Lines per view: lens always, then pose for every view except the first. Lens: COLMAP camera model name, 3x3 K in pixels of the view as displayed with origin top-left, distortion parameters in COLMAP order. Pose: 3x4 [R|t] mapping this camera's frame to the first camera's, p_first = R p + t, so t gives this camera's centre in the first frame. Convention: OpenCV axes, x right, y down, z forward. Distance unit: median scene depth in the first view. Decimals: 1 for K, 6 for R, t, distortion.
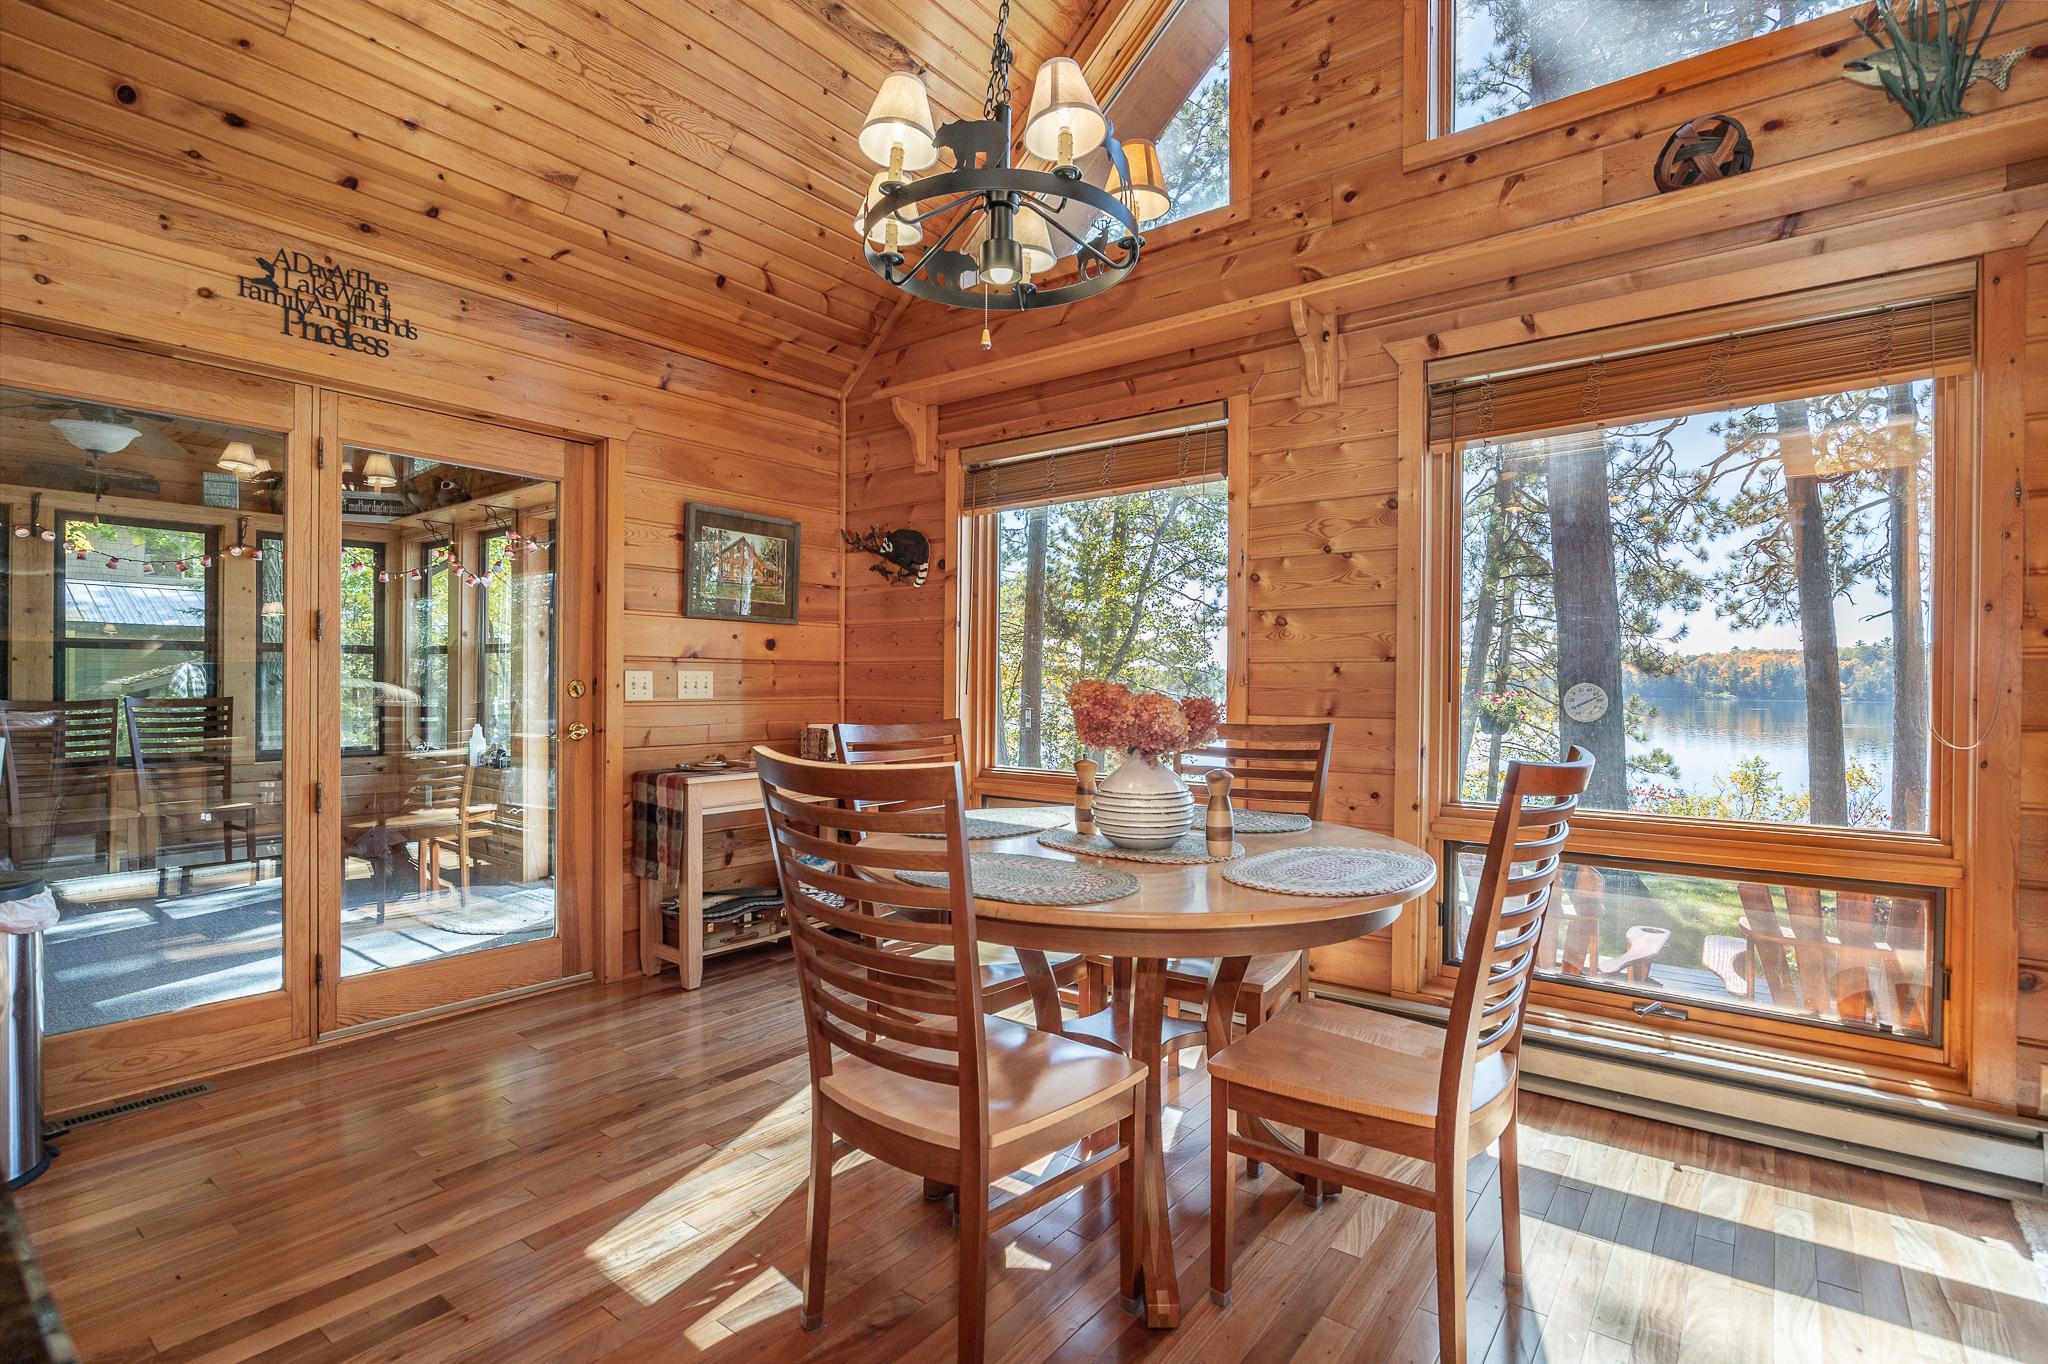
lens RADIAL K [[961.4, 0, 1016.1], [0, 961.4, 683.8], [0, 0, 1]] dist [-0.022314, 0.003360]
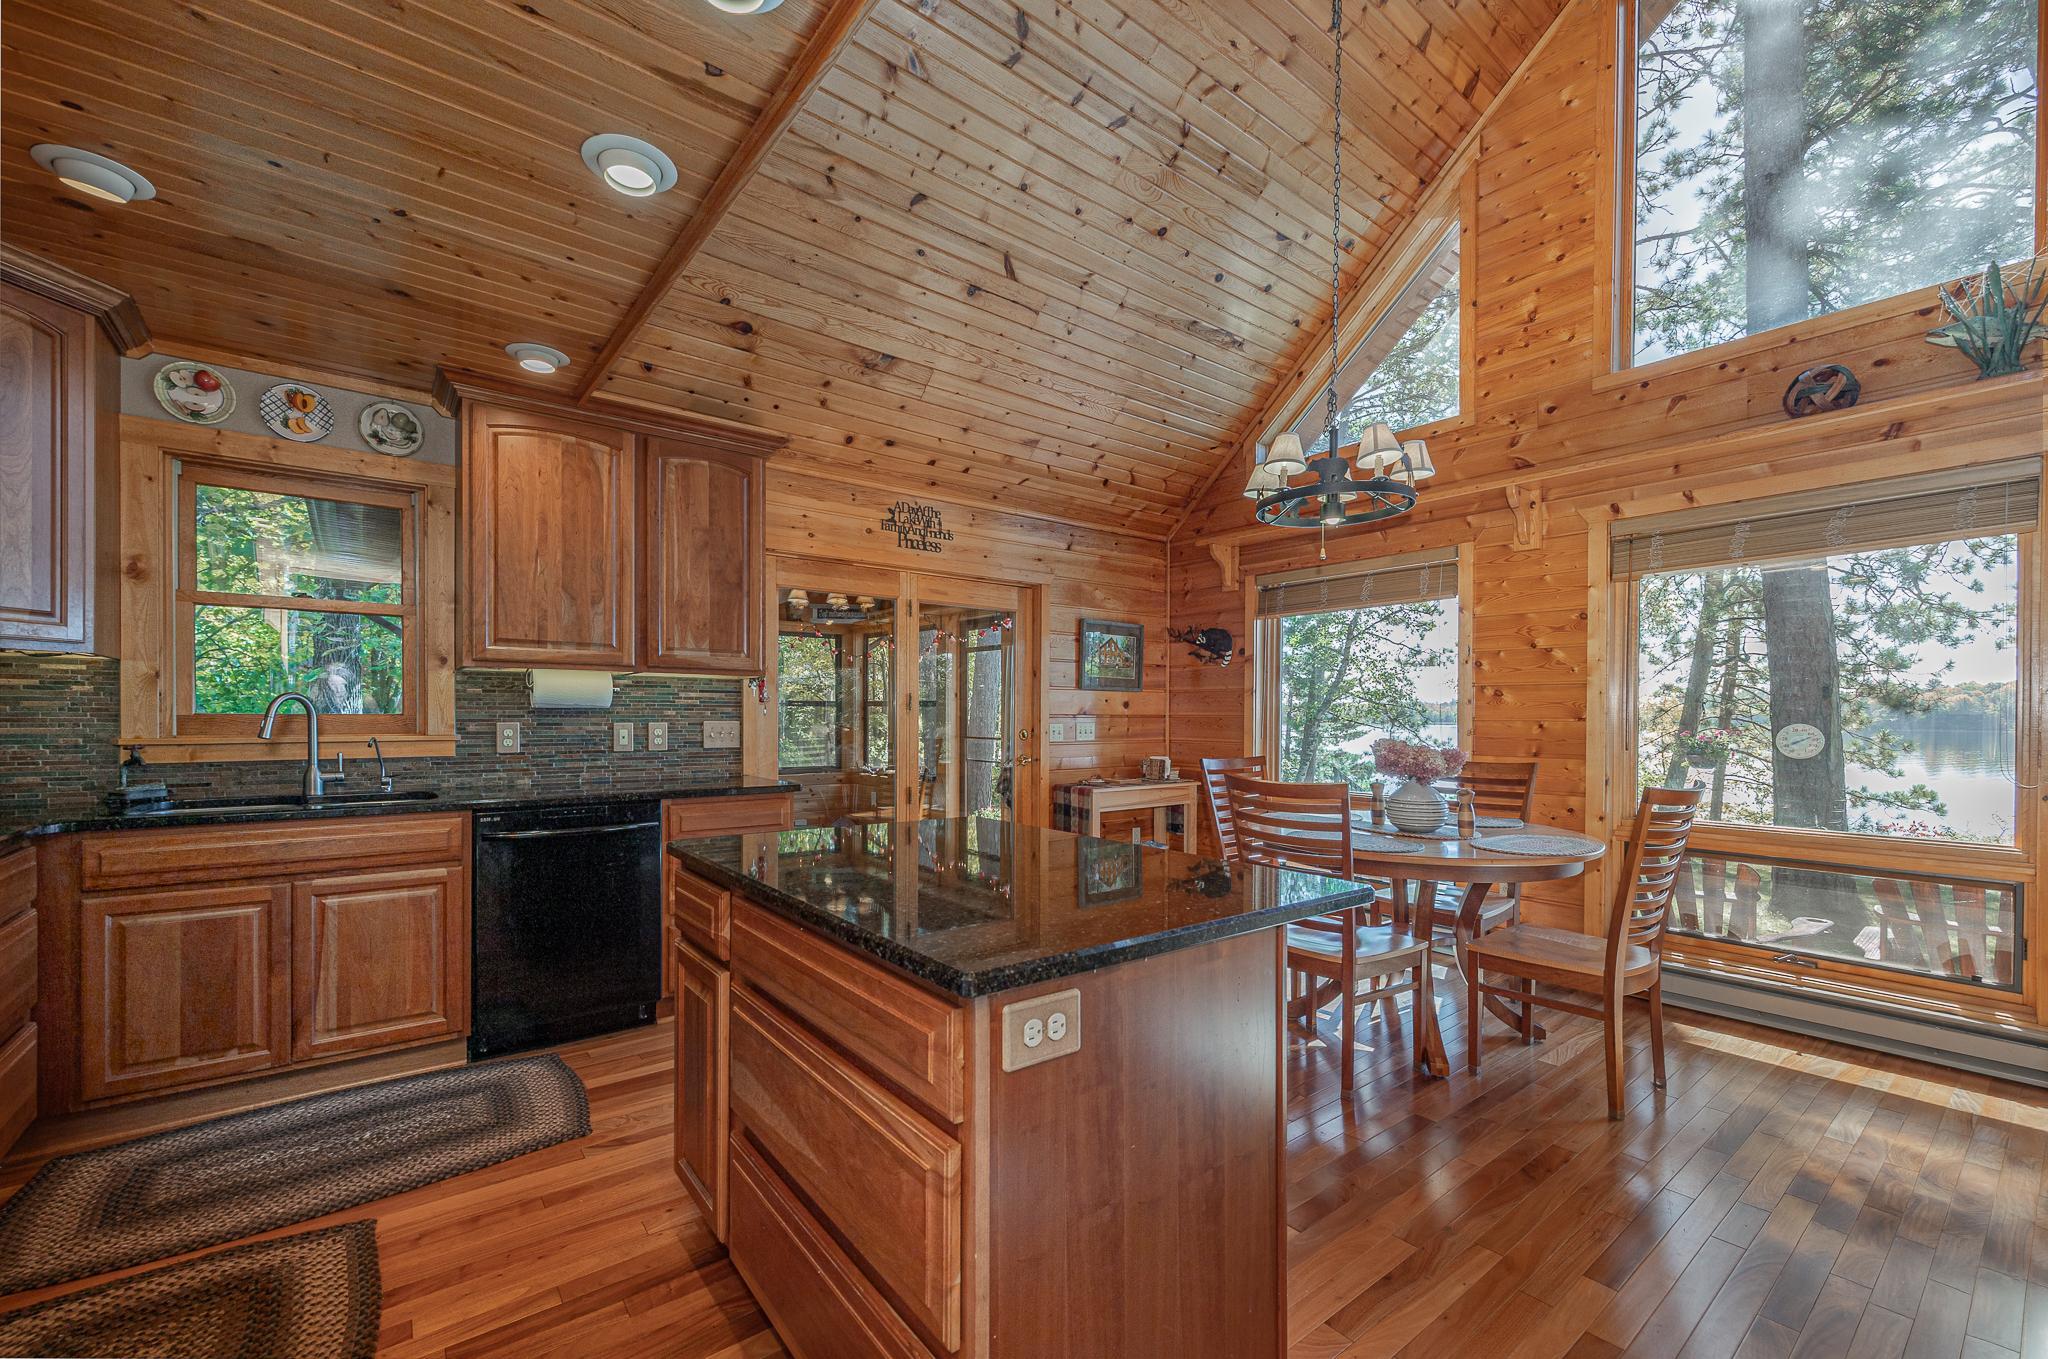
lens RADIAL K [[805.1, 0, 1001.1], [0, 805.1, 714.5], [0, 0, 1]] dist [0.001159, -0.000007]
pose [[0.963721, -0.002877, -0.266895, -0.137629], [0.002180, 0.999993, -0.002908, -0.029291], [0.266902, 0.002221, 0.963721, -0.421704]]
